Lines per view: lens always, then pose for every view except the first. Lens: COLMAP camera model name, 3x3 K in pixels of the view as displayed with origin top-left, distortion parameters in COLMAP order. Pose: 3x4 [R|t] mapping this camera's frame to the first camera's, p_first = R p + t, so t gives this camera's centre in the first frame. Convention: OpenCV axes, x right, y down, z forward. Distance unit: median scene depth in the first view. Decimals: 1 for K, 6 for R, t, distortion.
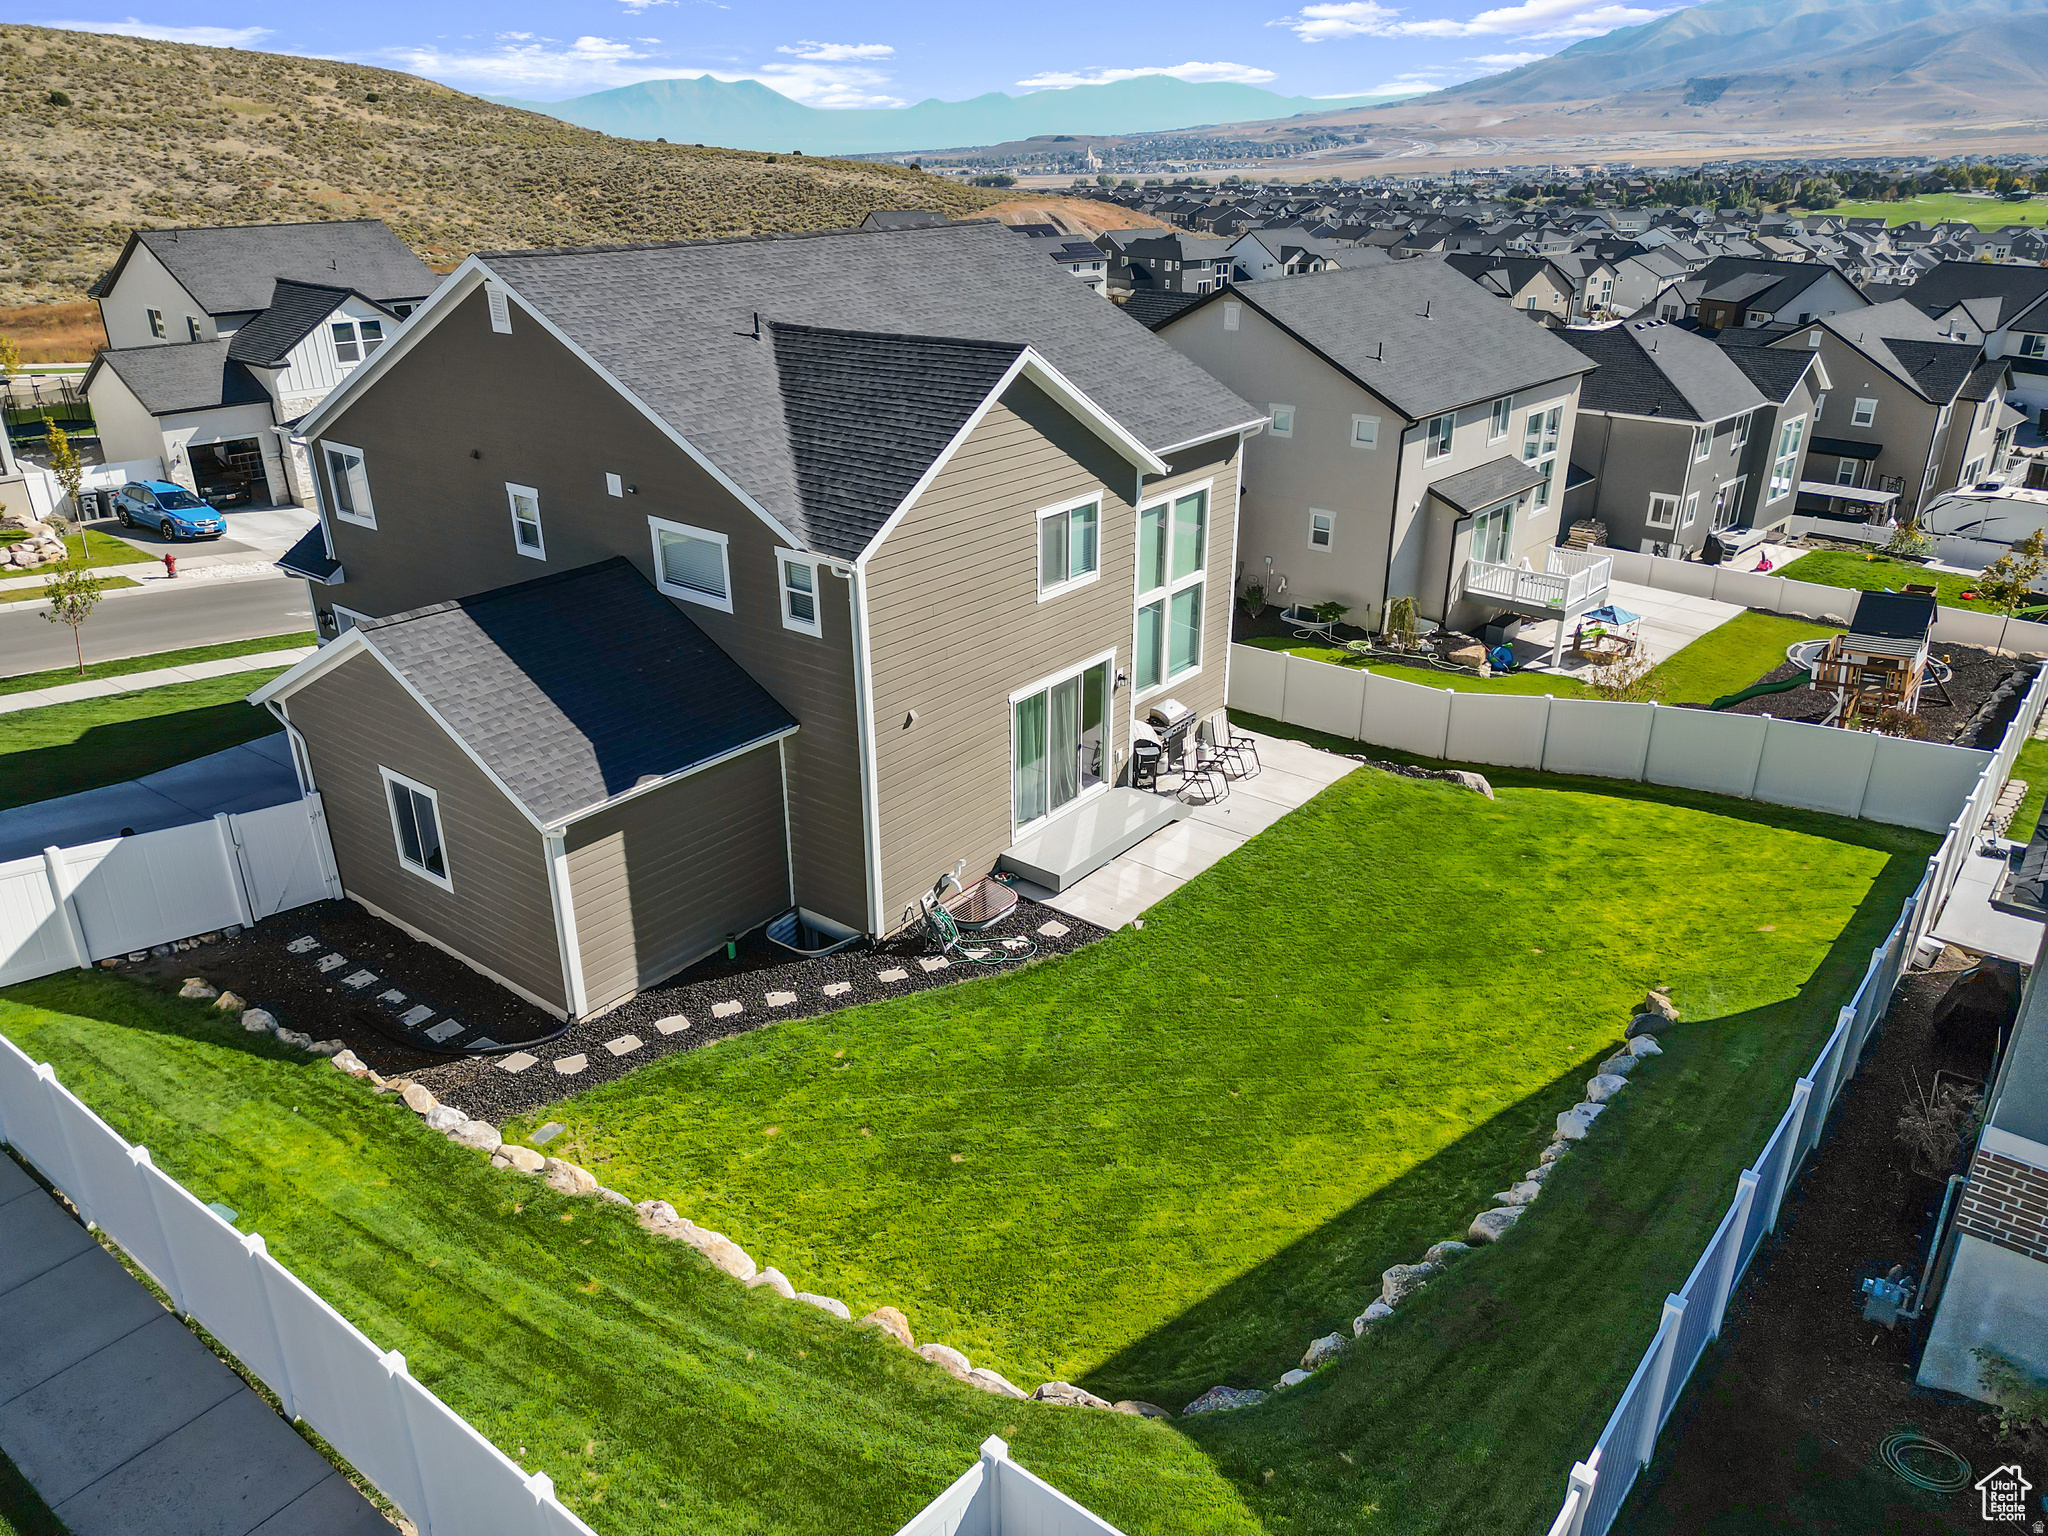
lens RADIAL K [[1435.1, 0, 1024.0], [0, 1435.1, 768.0], [0, 0, 1]] dist [0.092923, -0.090781]
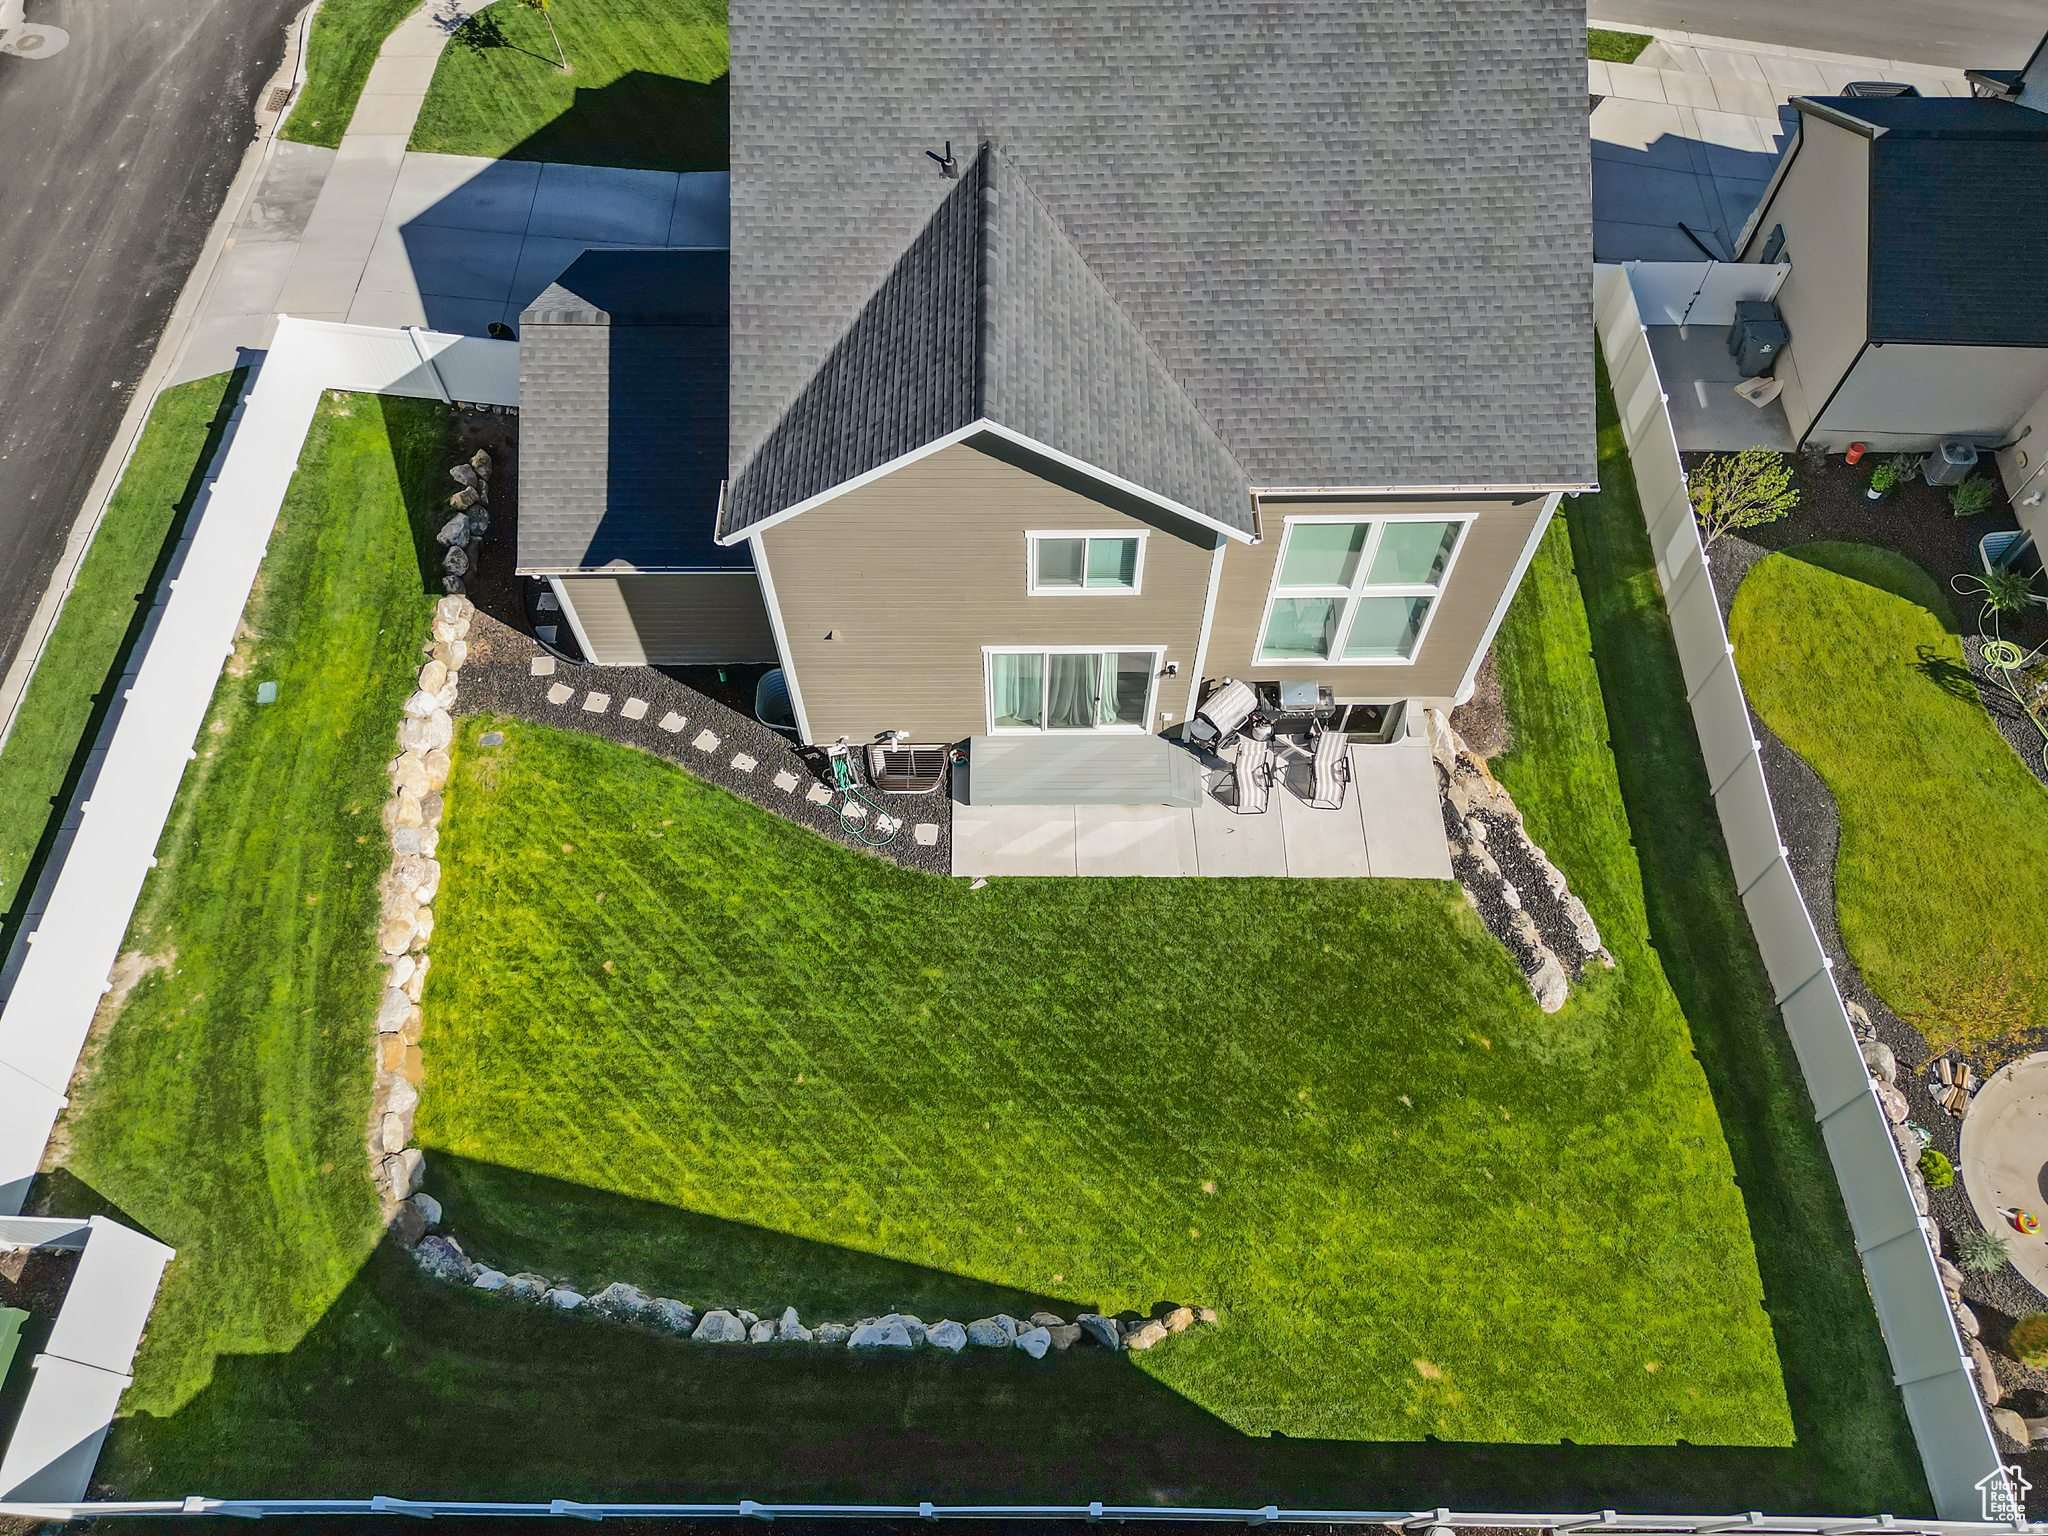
lens RADIAL K [[1435.1, 0, 1024.0], [0, 1435.1, 768.0], [0, 0, 1]] dist [0.092923, -0.090781]
pose [[0.624584, 0.674849, -0.393032, 0.460481], [-0.315043, 0.678228, 0.663893, -0.669489], [0.714593, -0.290834, 0.636217, 0.358576]]
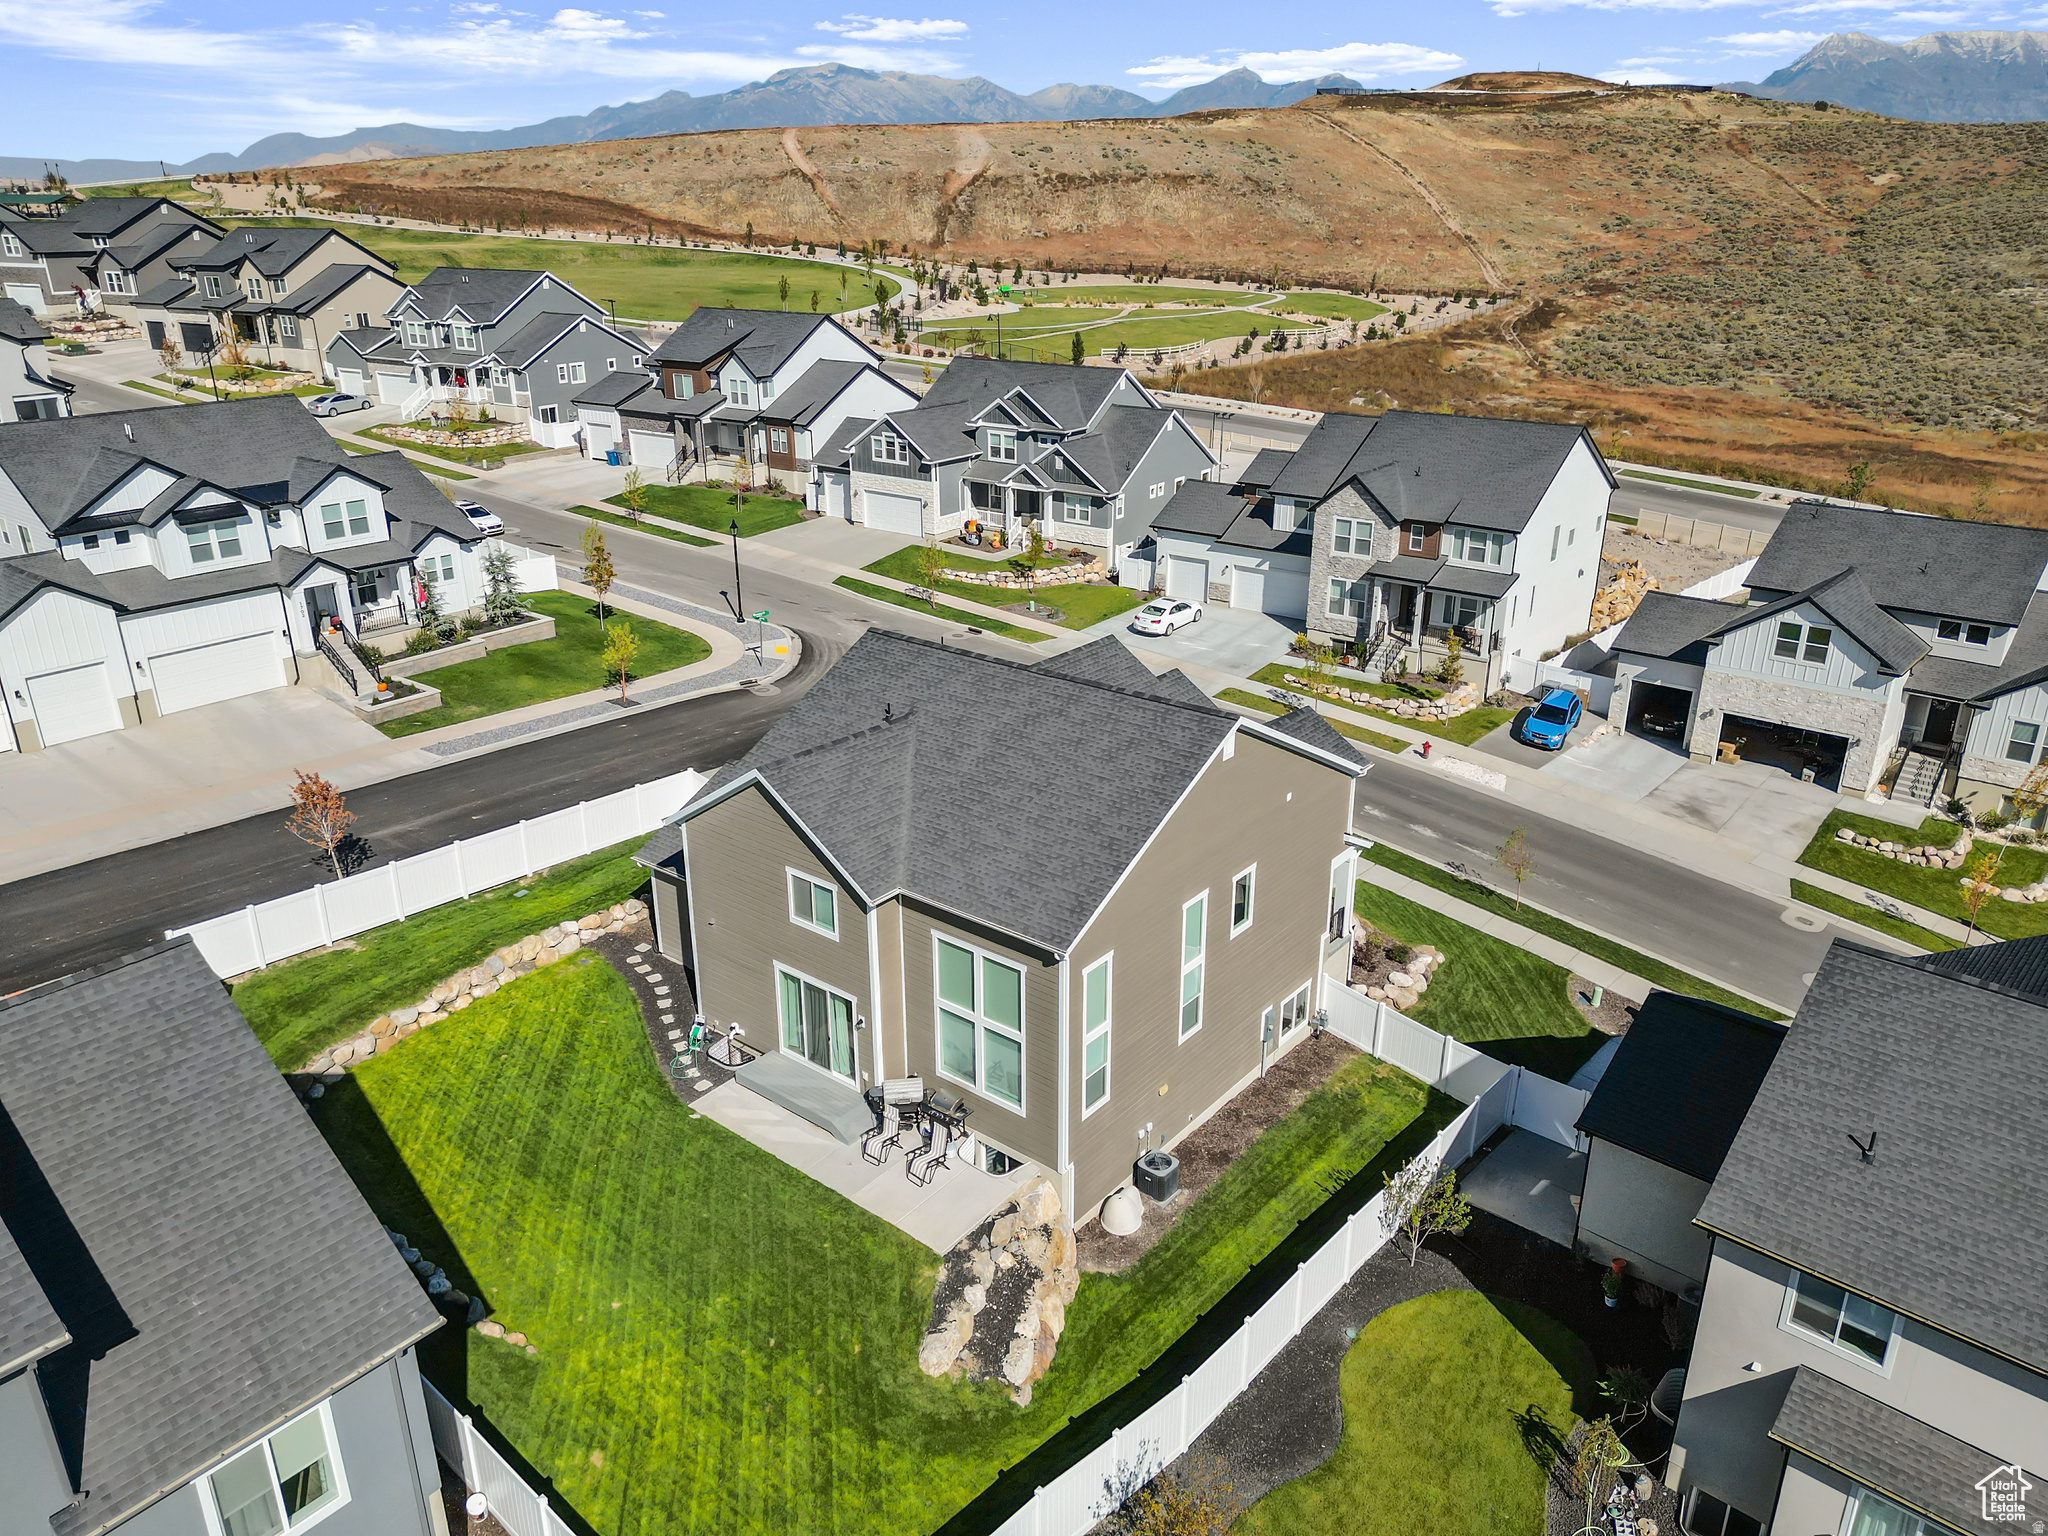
lens RADIAL K [[1435.1, 0, 1024.0], [0, 1435.1, 768.0], [0, 0, 1]] dist [0.092923, -0.090781]
pose [[-0.009716, 0.373518, -0.927572, 1.384915], [-0.399358, 0.848976, 0.346052, -0.893006], [0.916743, 0.373796, 0.140919, 0.951774]]
